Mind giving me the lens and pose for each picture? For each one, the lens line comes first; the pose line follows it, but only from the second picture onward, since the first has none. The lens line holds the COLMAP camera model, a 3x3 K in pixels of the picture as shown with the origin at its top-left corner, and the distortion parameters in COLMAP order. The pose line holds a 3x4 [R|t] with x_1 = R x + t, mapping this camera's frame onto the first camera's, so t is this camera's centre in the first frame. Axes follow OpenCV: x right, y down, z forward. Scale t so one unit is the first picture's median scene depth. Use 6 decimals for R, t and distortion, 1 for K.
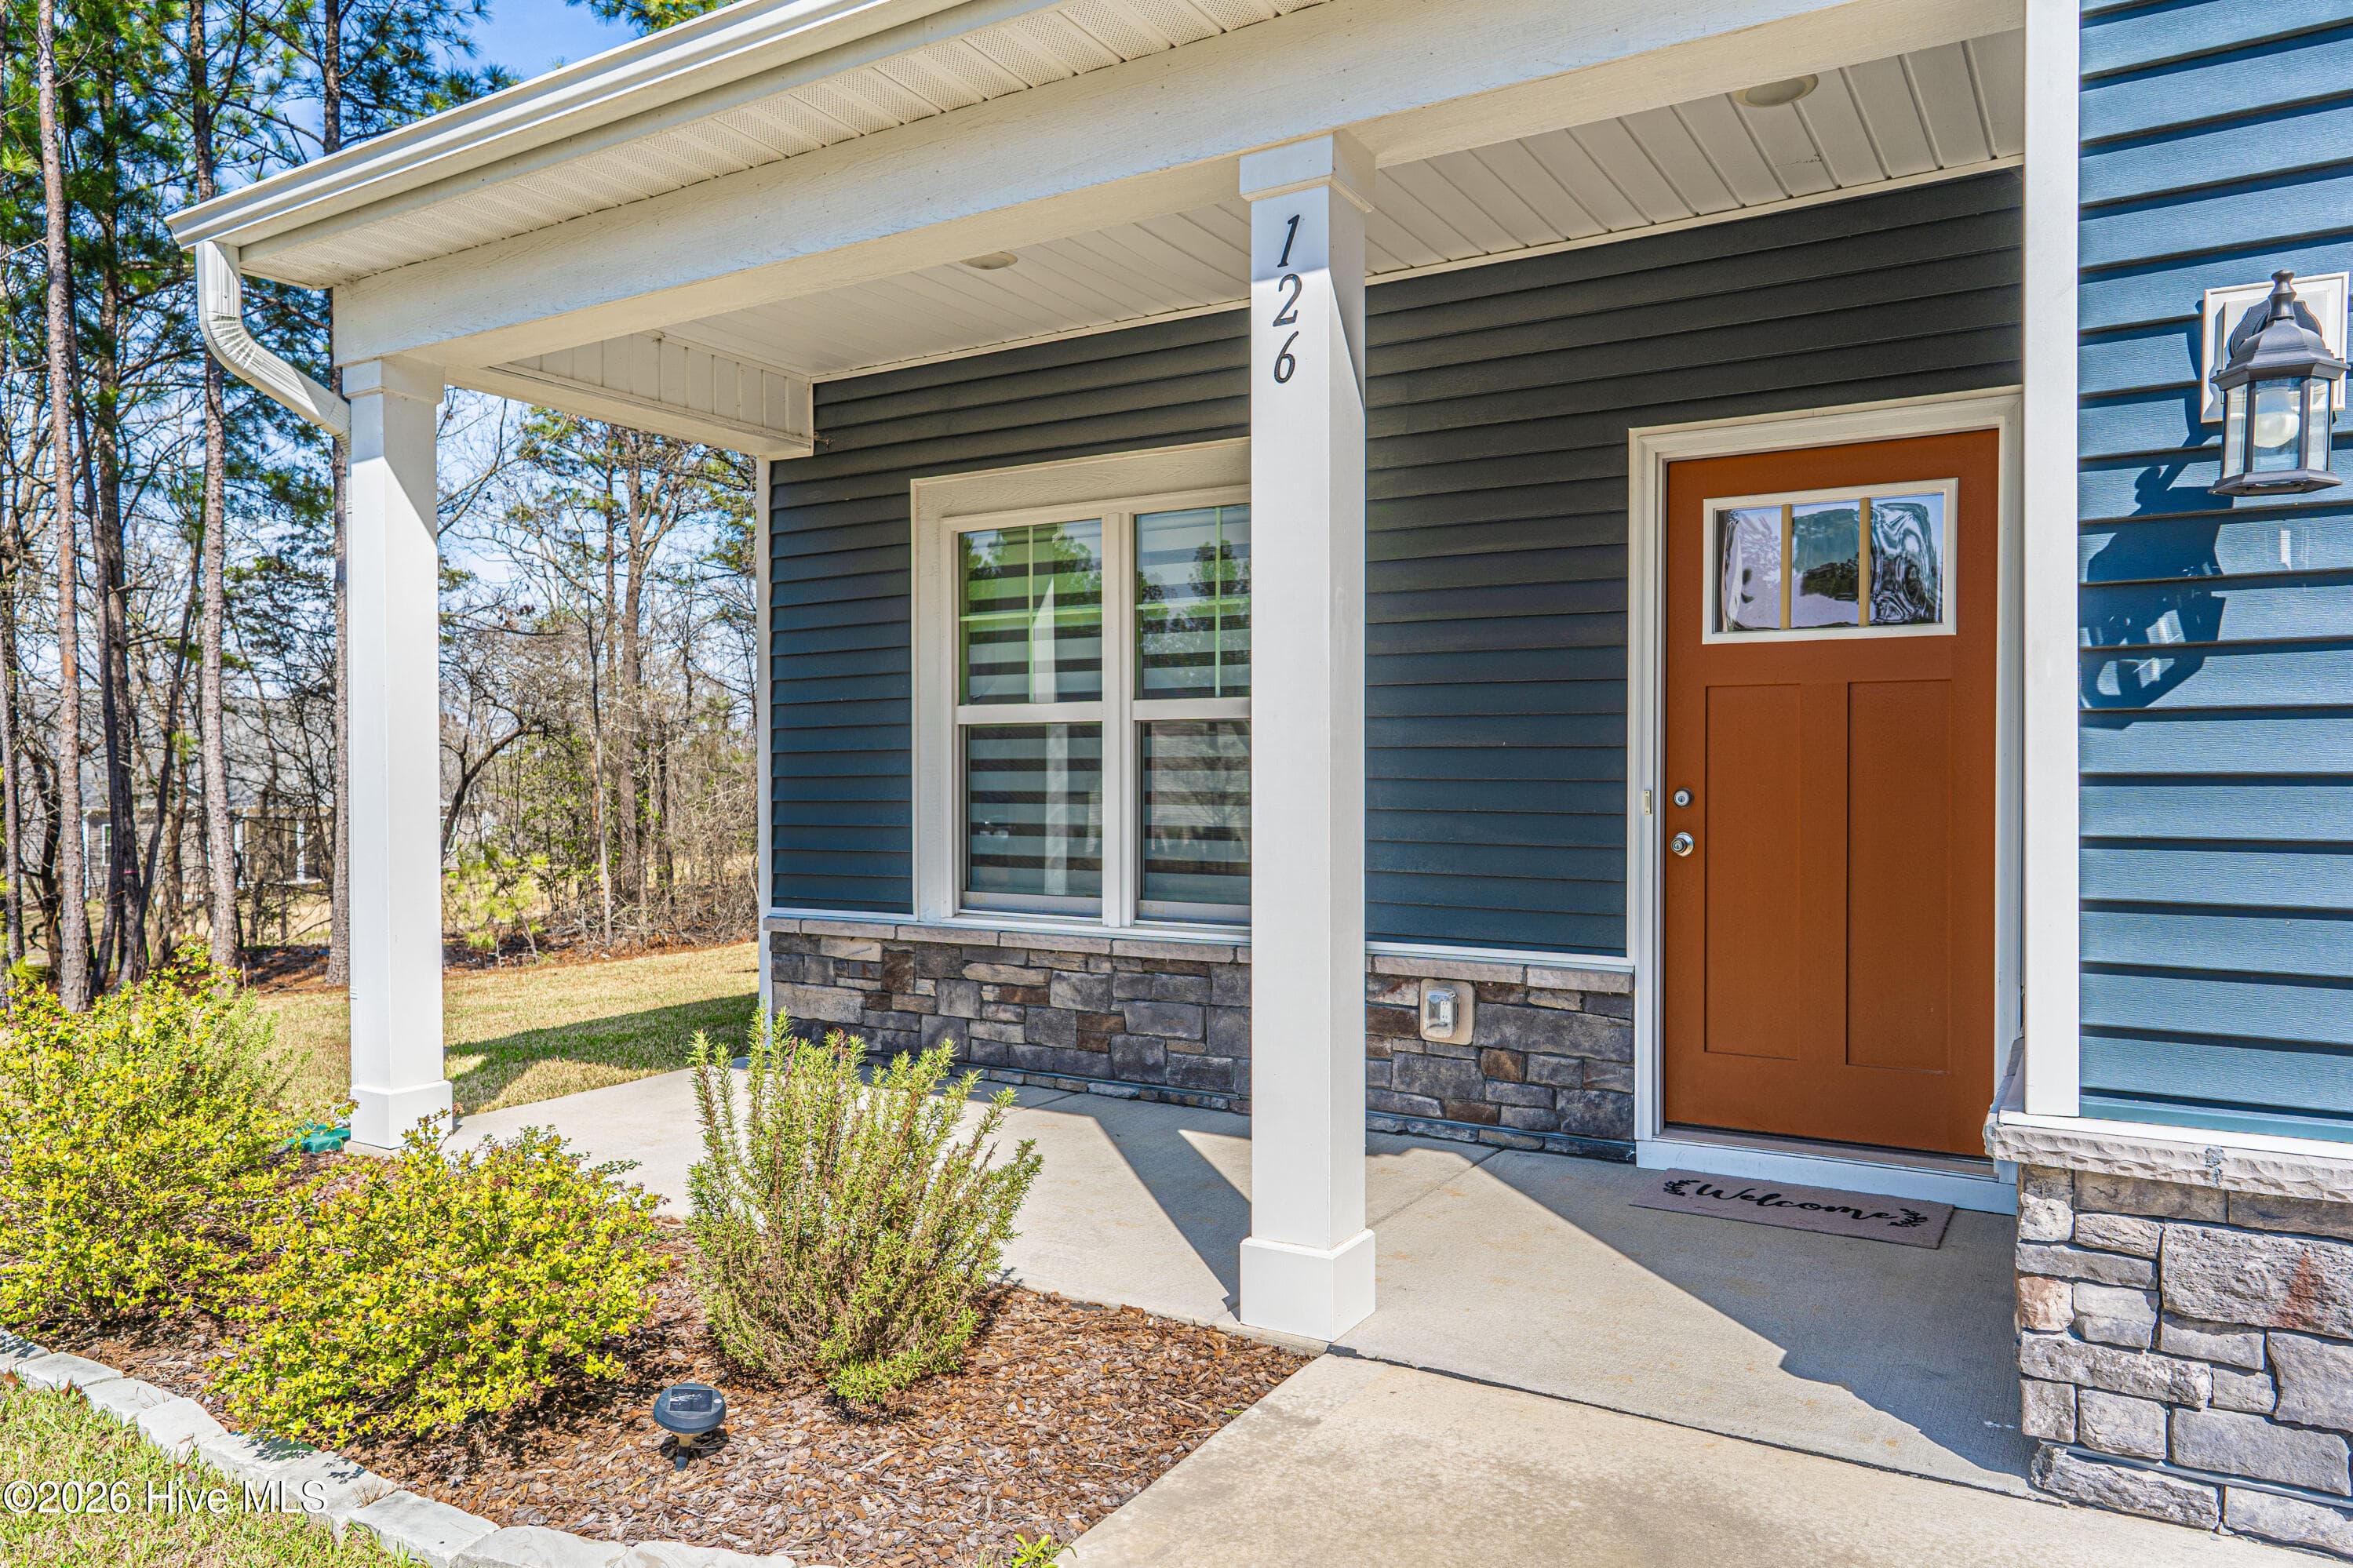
lens RADIAL K [[1563.4, 0, 1161.0], [0, 1563.4, 794.9], [0, 0, 1]] dist [-0.003388, 0.017876]
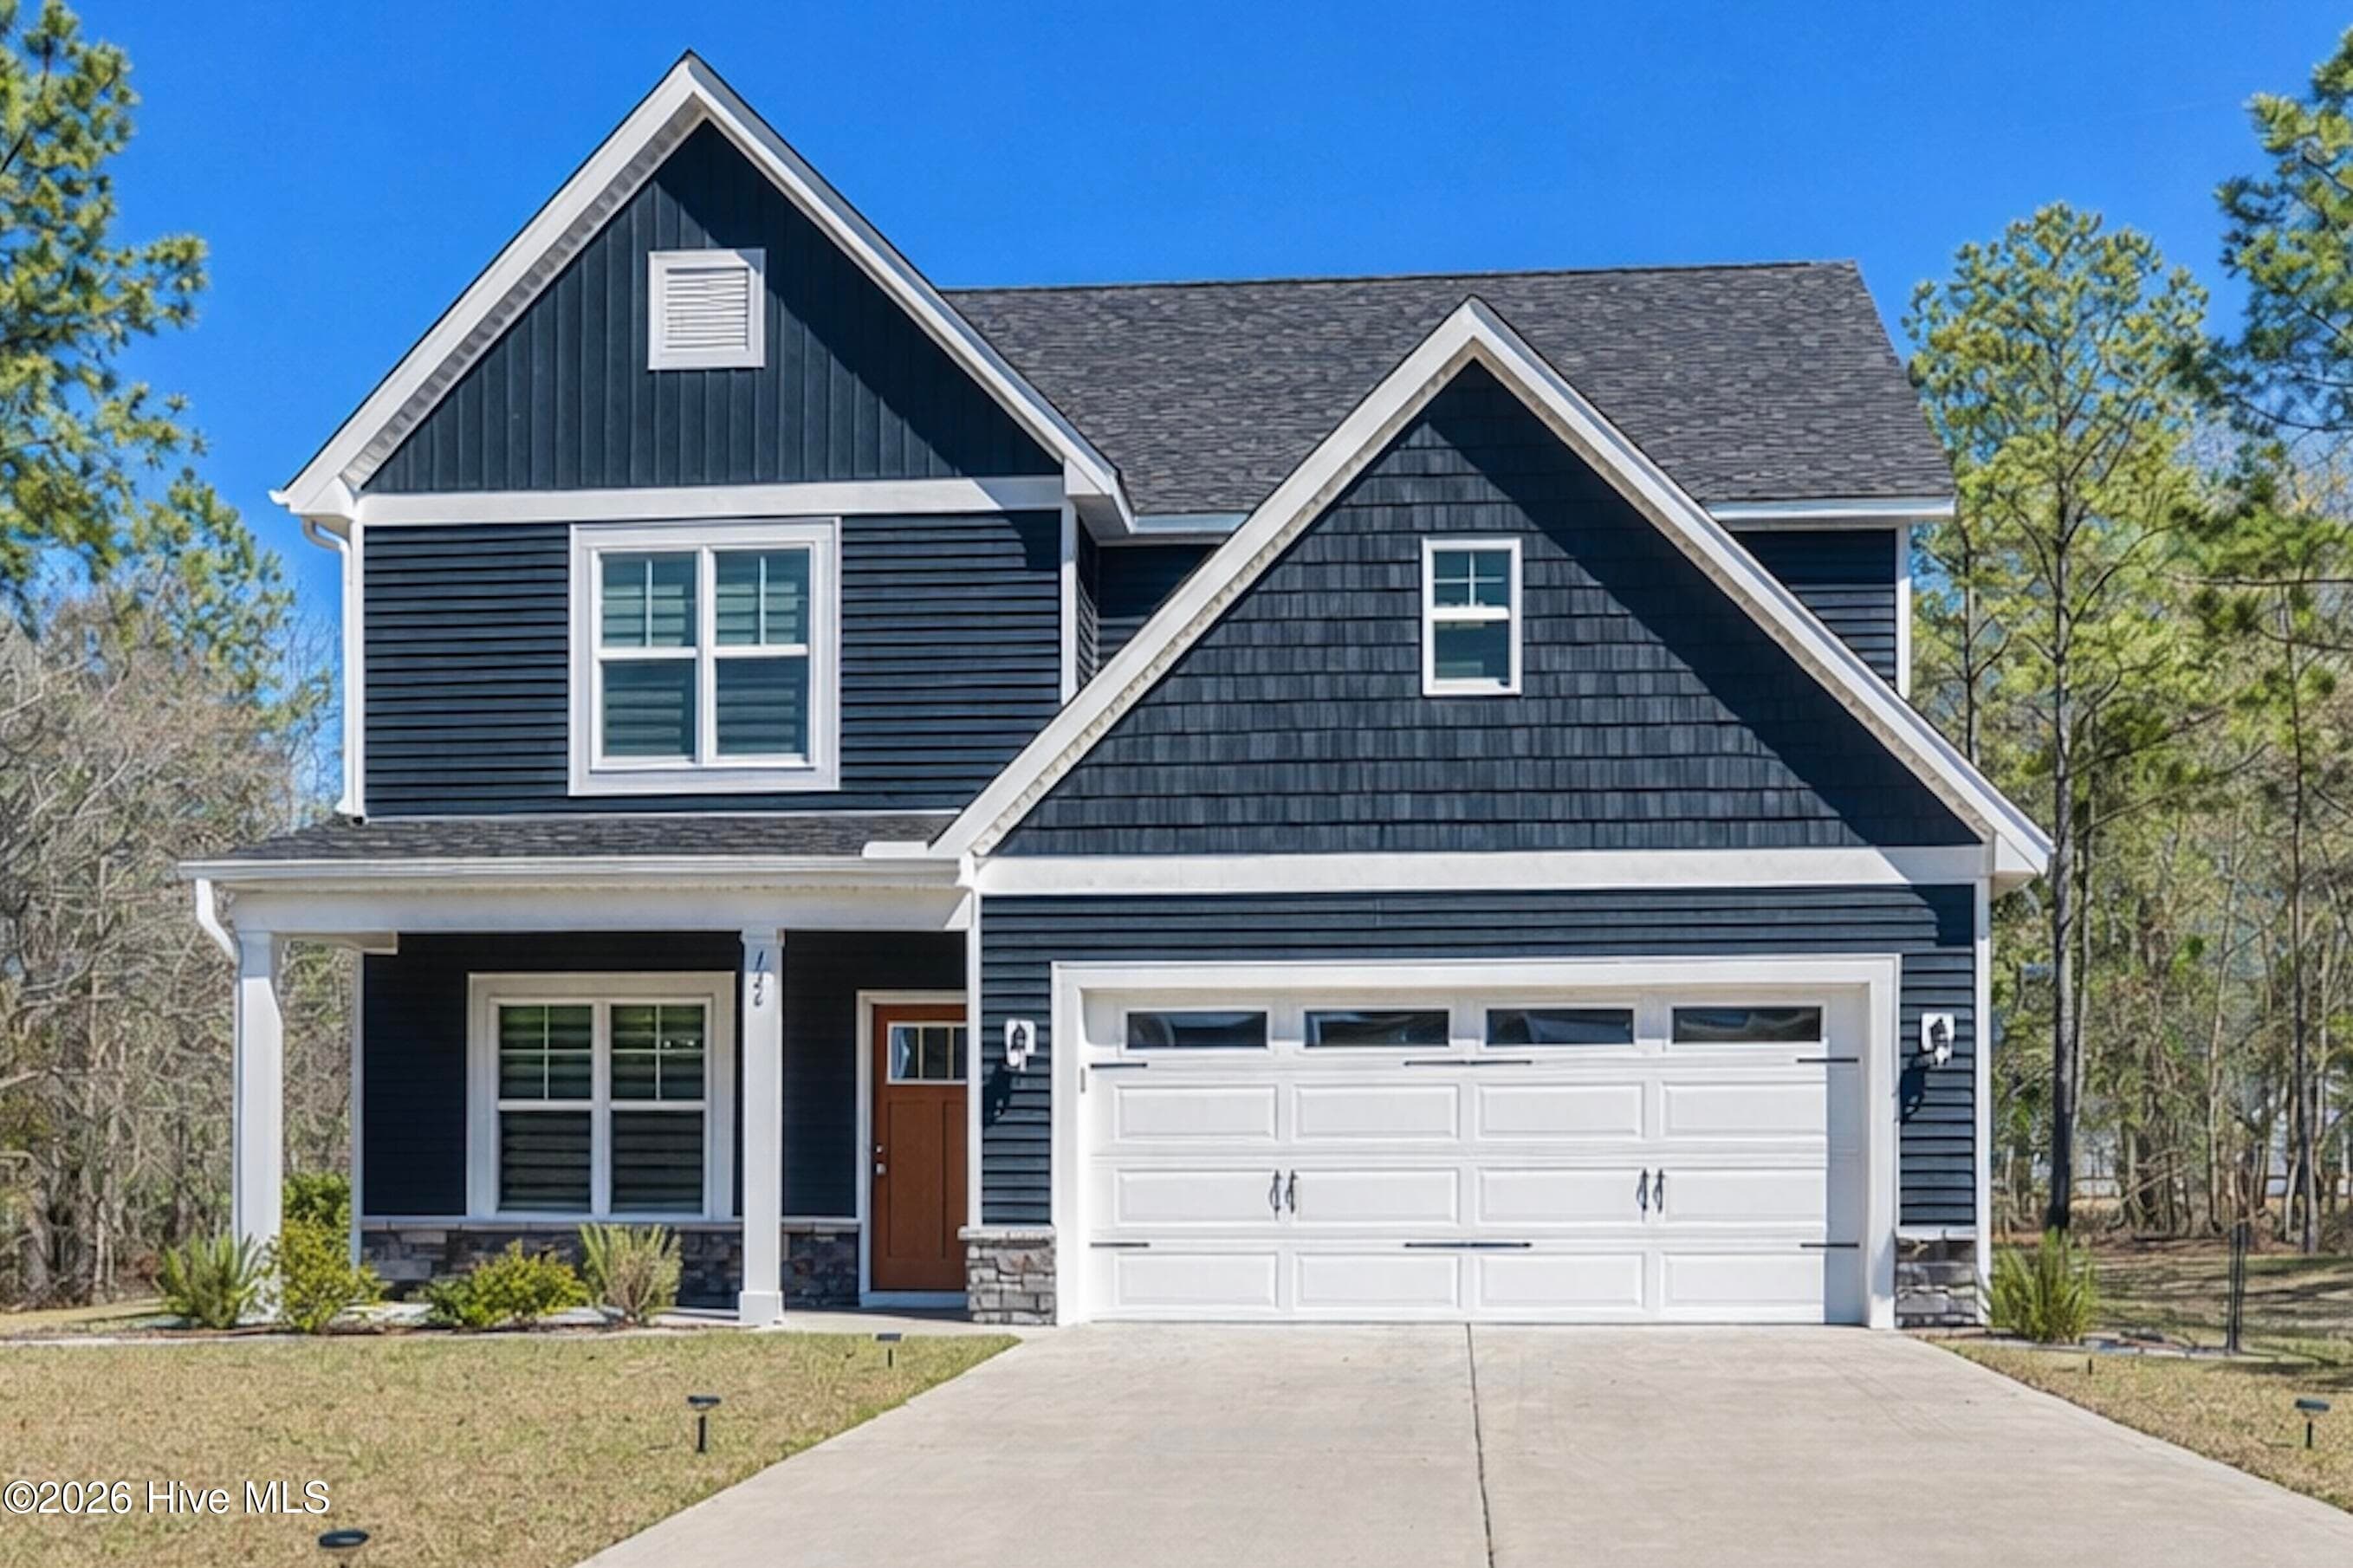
lens RADIAL K [[2693.5, 0, 1237.0], [0, 2693.5, 1157.6], [0, 0, 1]] dist [-0.010605, -0.027999]
pose [[0.892532, 0.001895, 0.450980, -0.839452], [0.002410, 0.999957, -0.008971, 0.043271], [-0.450977, 0.009094, 0.892489, -2.367968]]
